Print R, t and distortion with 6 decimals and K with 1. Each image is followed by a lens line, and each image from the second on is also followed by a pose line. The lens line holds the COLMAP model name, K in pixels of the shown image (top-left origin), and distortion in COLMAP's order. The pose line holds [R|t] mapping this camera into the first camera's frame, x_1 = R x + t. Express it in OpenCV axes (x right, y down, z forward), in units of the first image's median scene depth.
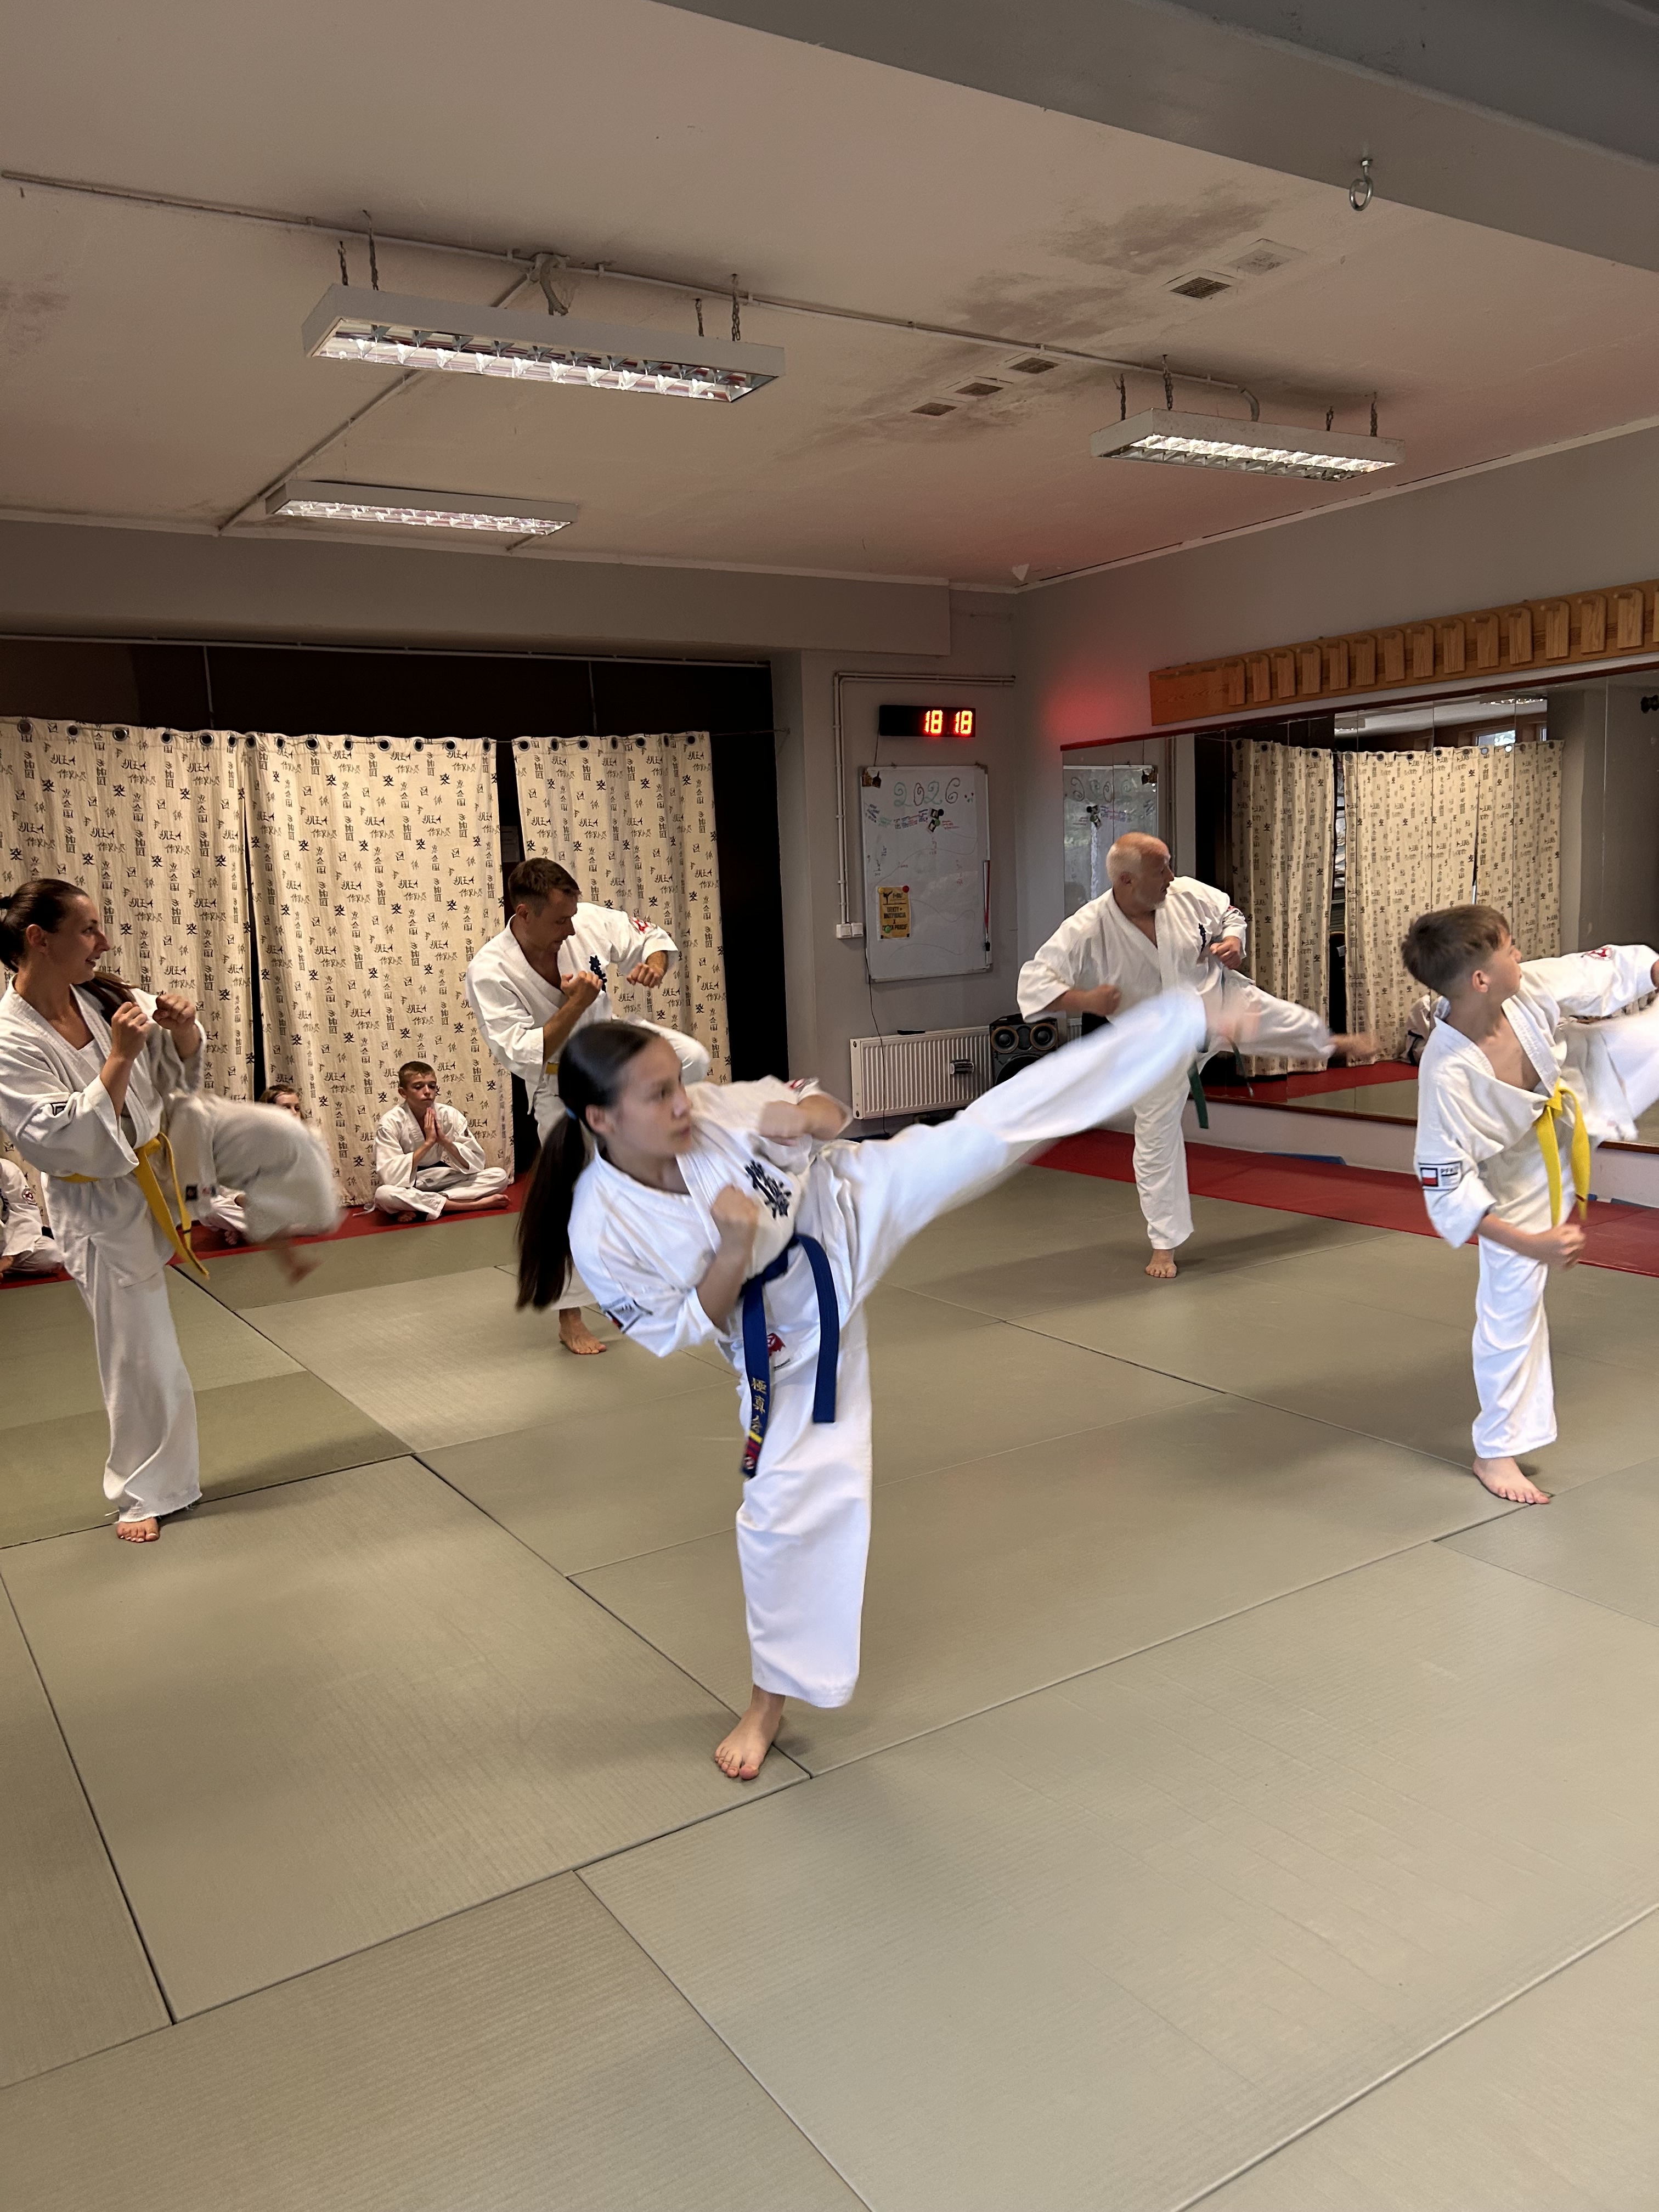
lens RADIAL K [[1663.3, 0, 840.4], [0, 1663.3, 1120.2], [0, 0, 1]] dist [0.108601, -0.233087]
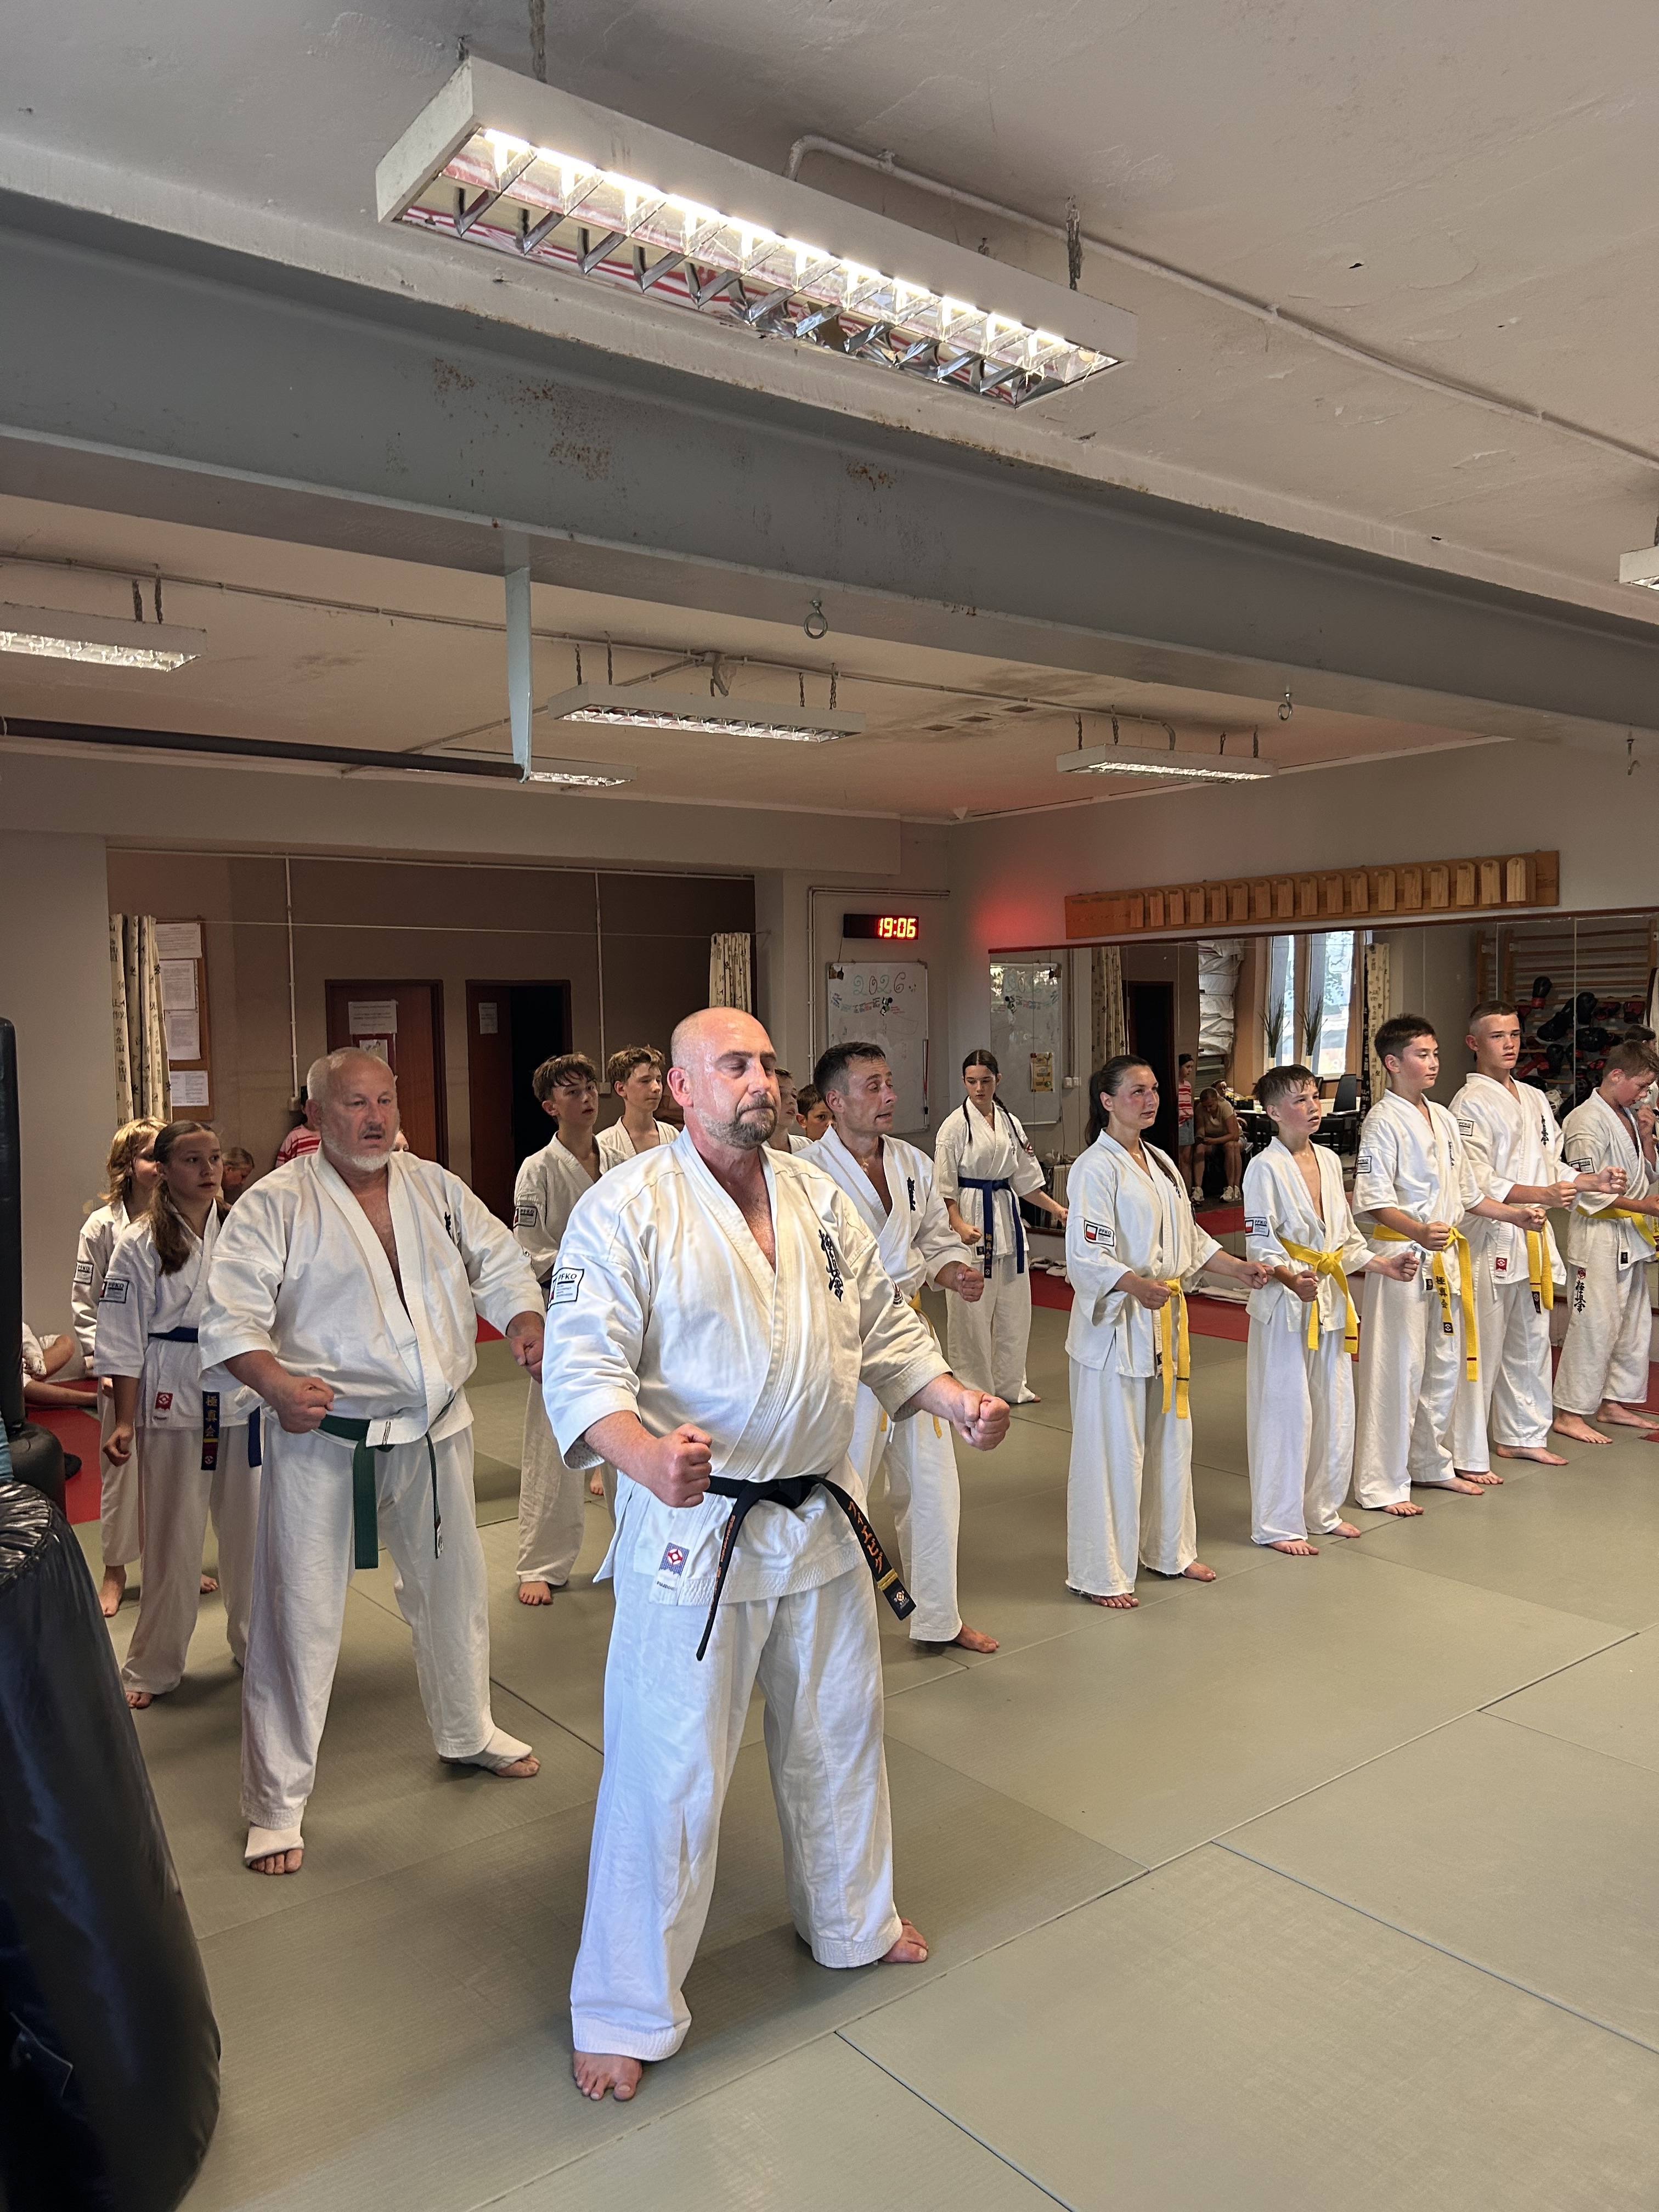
lens RADIAL K [[1665.3, 0, 829.5], [0, 1665.3, 1106.0], [0, 0, 1]] dist [0.085744, -0.243865]
pose [[0.996128, 0.018143, 0.086018, -0.099140], [-0.010133, 0.995646, -0.092659, 0.003603], [-0.087325, 0.091429, 0.991975, -0.208383]]
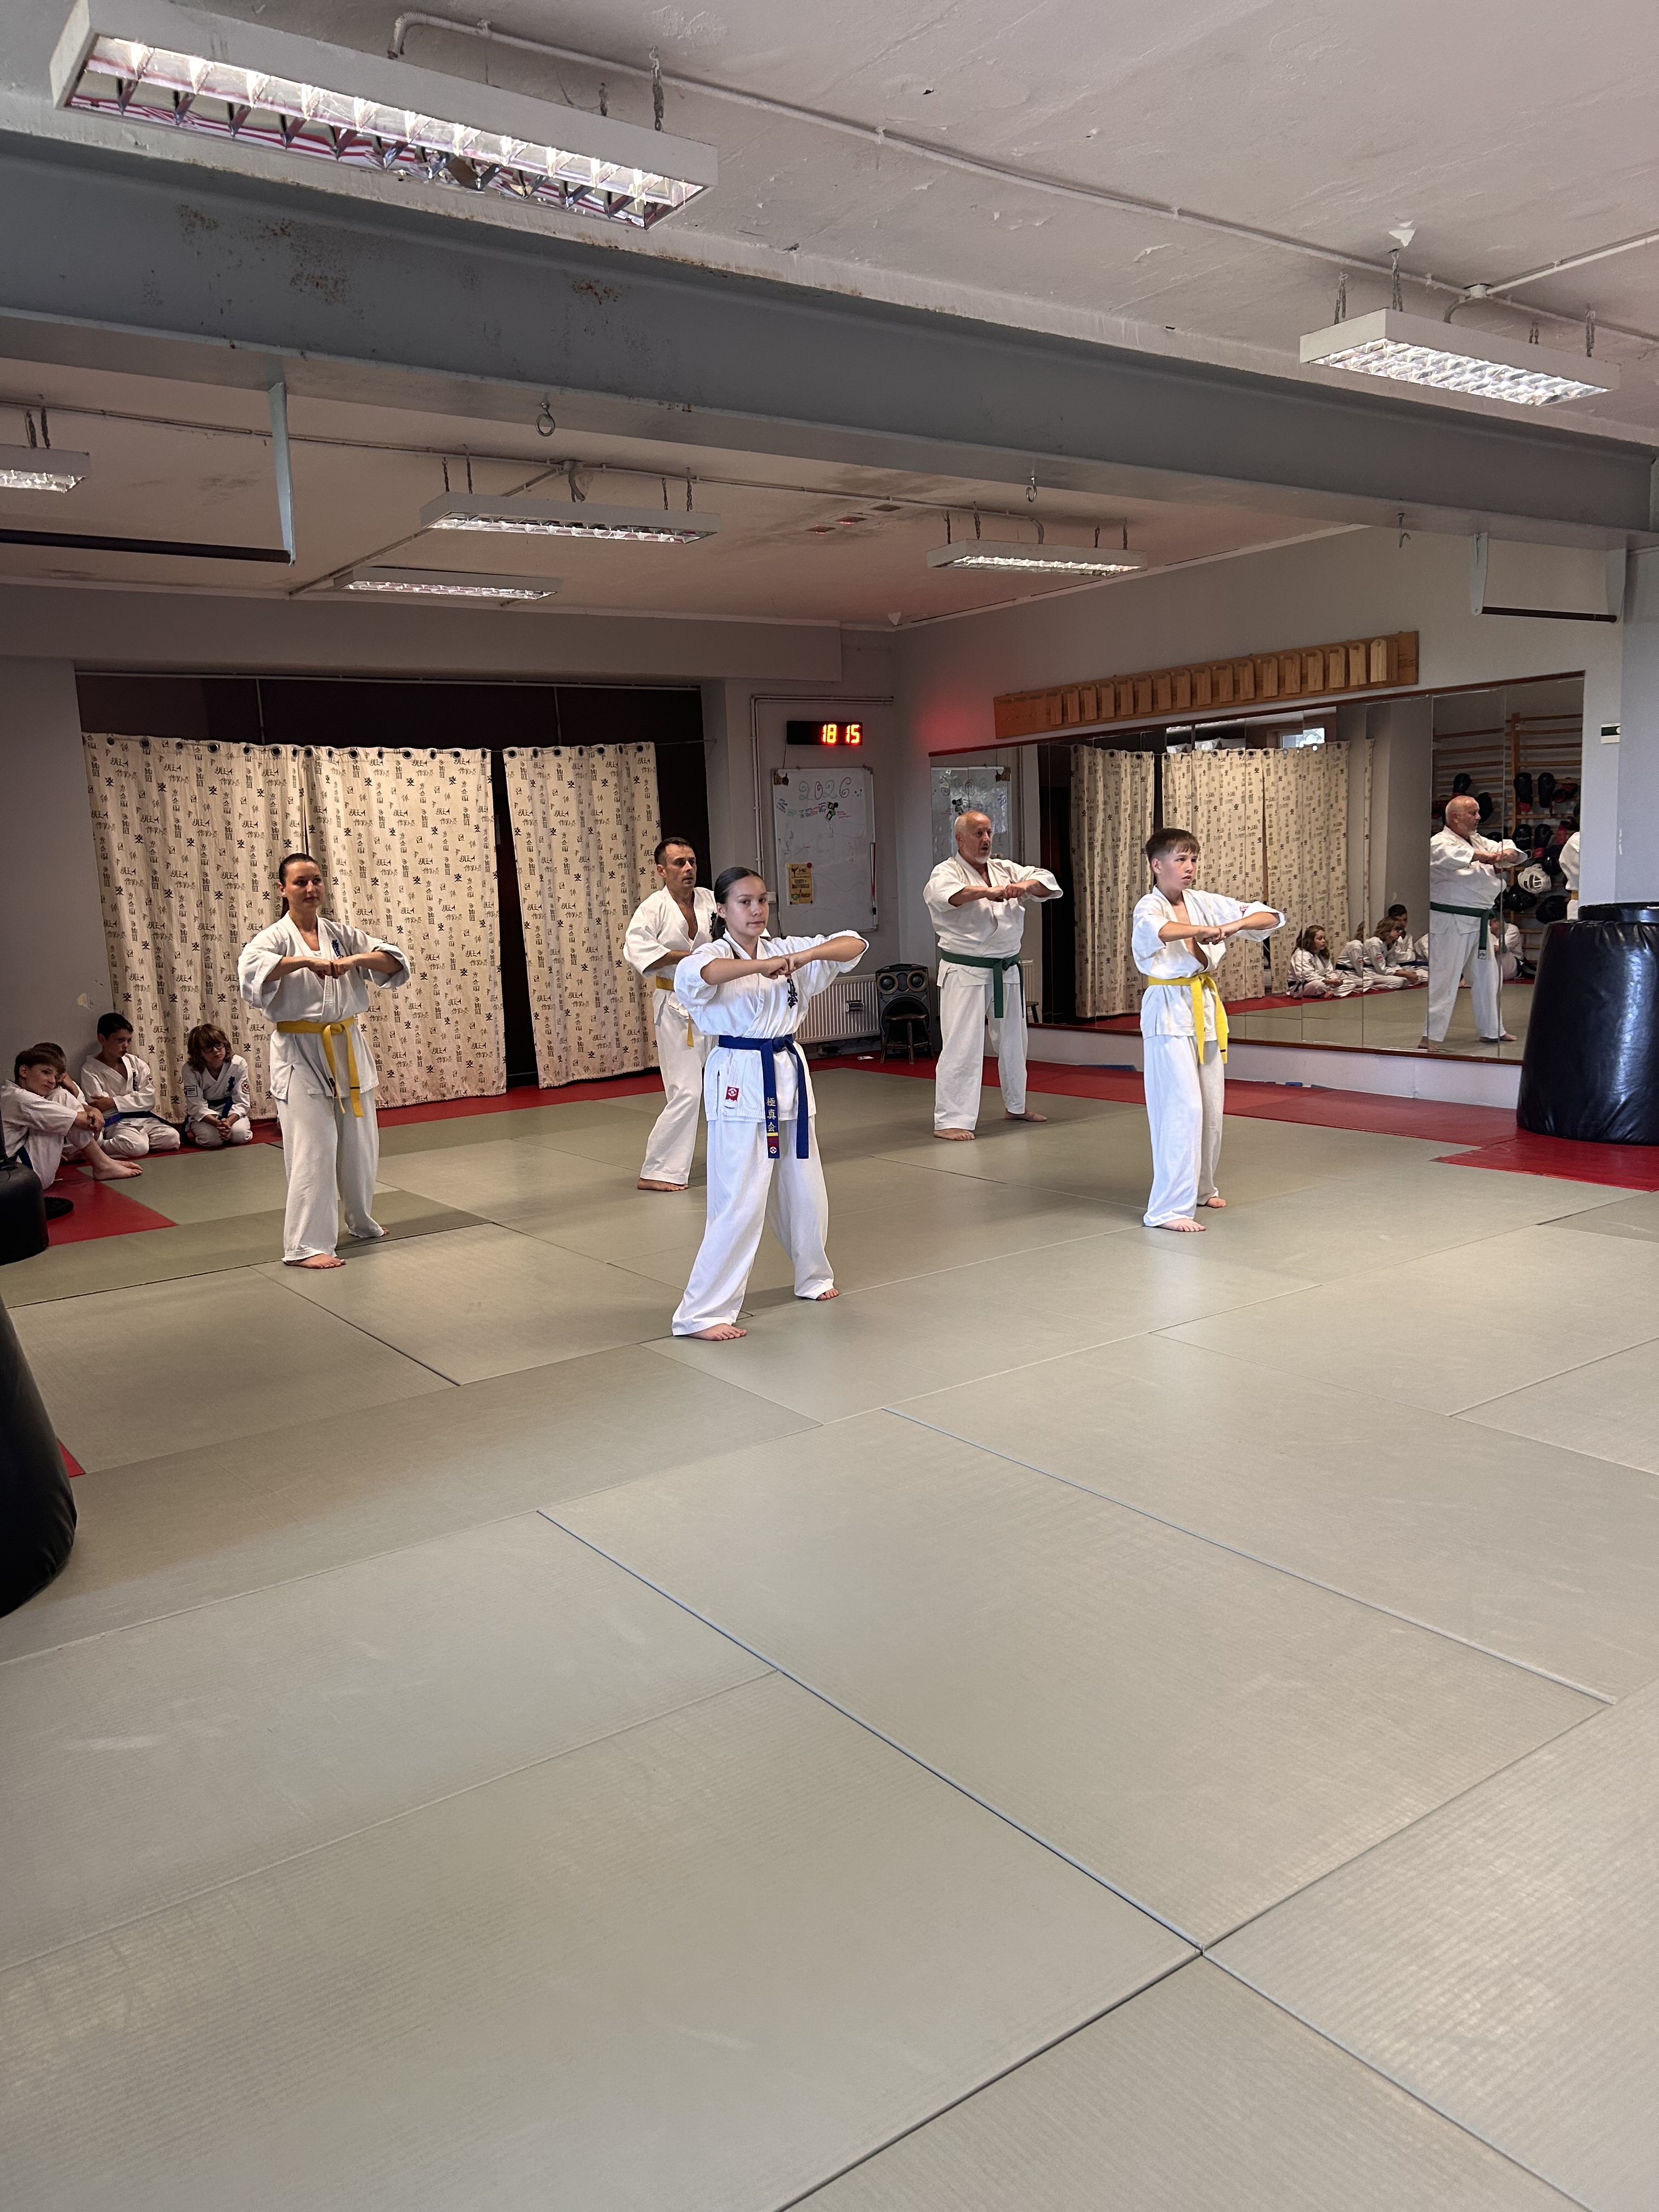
lens RADIAL K [[1657.5, 0, 832.8], [0, 1657.5, 1122.0], [0, 0, 1]] dist [0.110511, -0.270012]
pose [[0.998904, -0.009178, 0.045890, -0.003095], [0.008610, 0.999884, 0.012546, 0.047494], [-0.046000, -0.012137, 0.998868, -0.308681]]
